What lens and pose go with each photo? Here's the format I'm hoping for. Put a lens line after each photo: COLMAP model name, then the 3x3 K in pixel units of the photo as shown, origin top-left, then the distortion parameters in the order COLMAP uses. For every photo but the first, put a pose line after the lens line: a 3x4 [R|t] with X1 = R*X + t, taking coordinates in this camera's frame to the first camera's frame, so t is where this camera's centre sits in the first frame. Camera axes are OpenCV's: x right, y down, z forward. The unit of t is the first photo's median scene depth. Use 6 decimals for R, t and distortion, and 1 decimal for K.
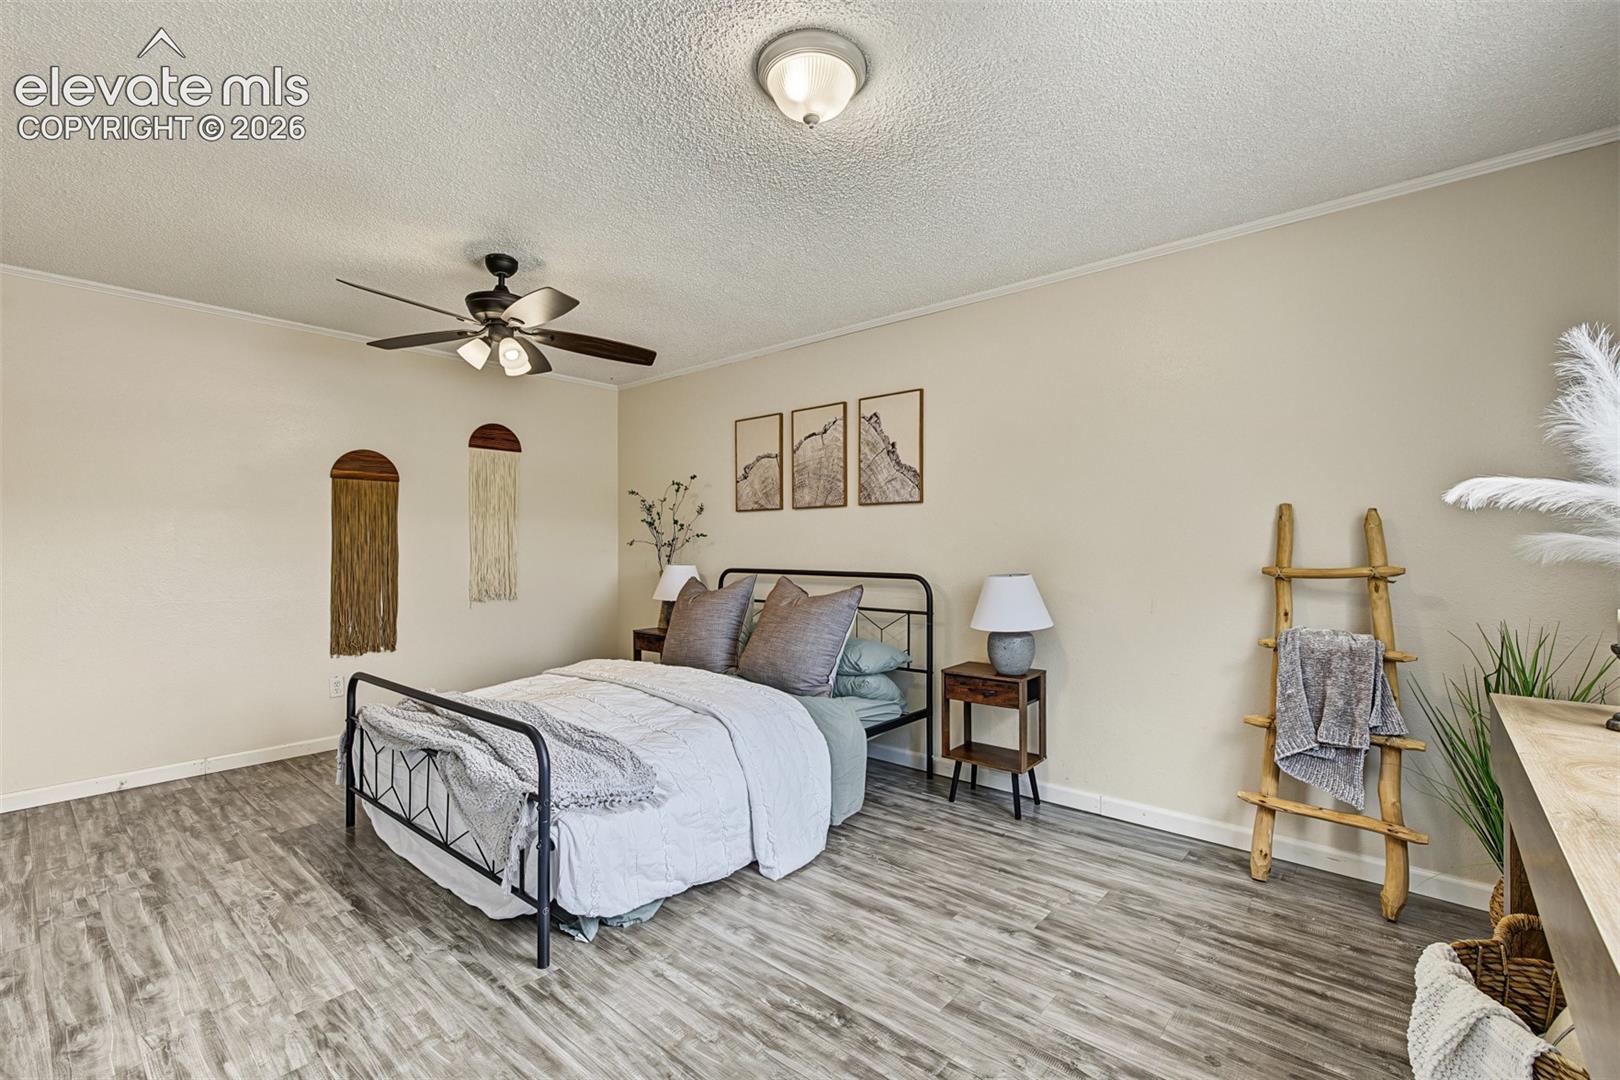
lens RADIAL K [[694.3, 0, 790.0], [0, 694.3, 527.2], [0, 0, 1]] dist [0.000300, -0.000386]
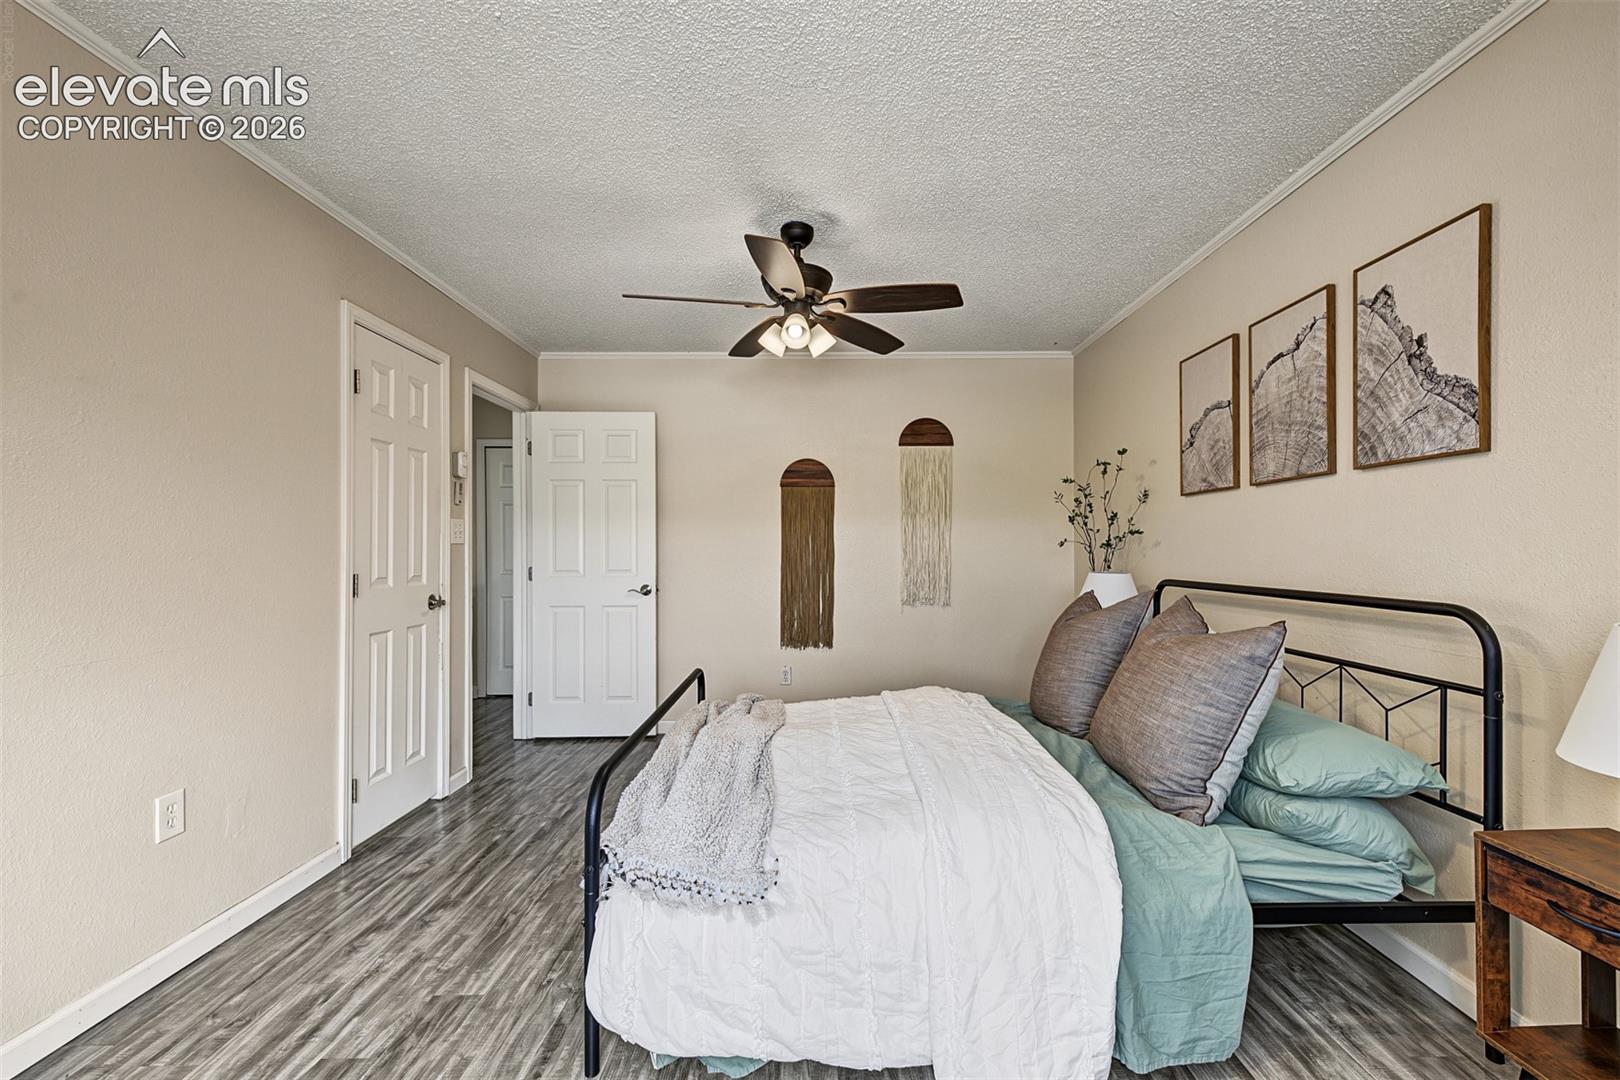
lens RADIAL K [[690.3, 0, 807.5], [0, 690.3, 540.4], [0, 0, 1]] dist [0.006805, -0.000500]
pose [[0.681029, -0.010713, -0.732178, 0.207687], [0.023100, 0.999710, 0.006859, 0.009843], [0.731892, -0.021584, 0.681079, 0.334388]]
